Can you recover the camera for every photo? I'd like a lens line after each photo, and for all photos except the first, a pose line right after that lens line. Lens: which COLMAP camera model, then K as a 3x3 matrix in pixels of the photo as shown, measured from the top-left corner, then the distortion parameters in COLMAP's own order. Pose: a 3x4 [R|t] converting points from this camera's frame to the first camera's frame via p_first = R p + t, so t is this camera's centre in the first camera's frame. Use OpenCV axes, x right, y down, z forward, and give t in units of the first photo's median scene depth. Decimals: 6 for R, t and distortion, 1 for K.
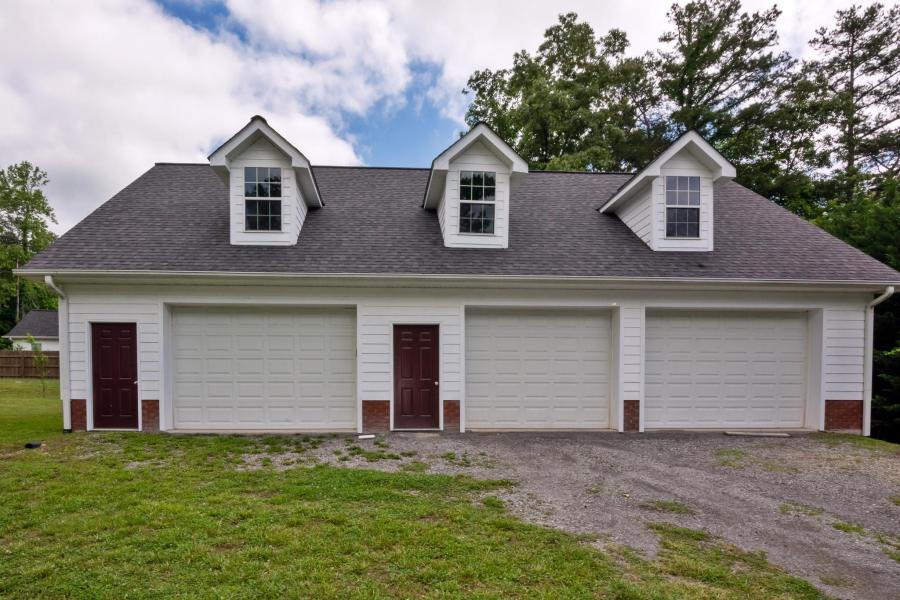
lens RADIAL K [[454.8, 0, 422.3], [0, 454.8, 401.6], [0, 0, 1]] dist [-0.013697, -0.002640]
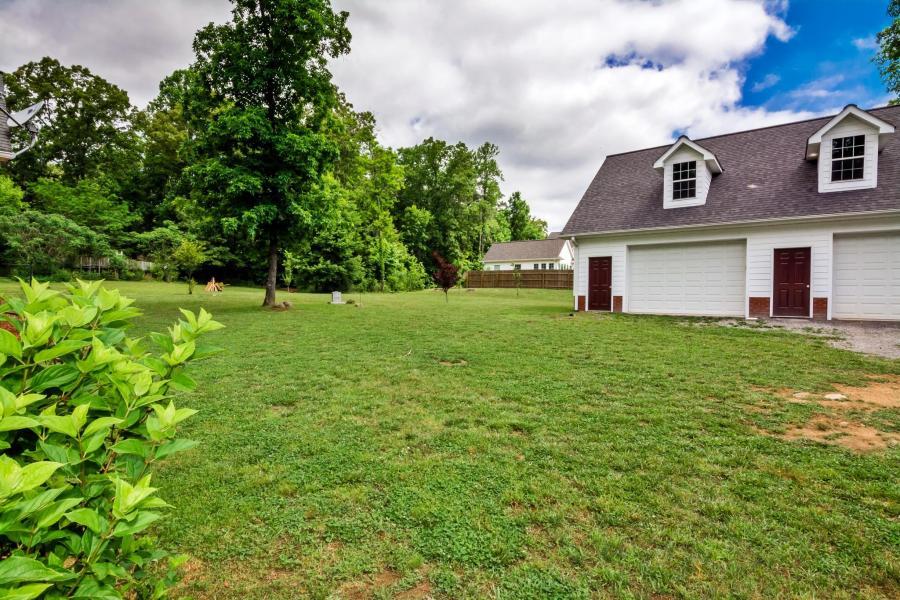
lens RADIAL K [[454.8, 0, 443.3], [0, 454.8, 304.6], [0, 0, 1]] dist [-0.013697, -0.002640]
pose [[0.736196, 0.018752, -0.676508, 0.150903], [-0.031579, 0.999479, -0.006661, 0.067319], [0.676031, 0.026267, 0.736405, -0.898153]]
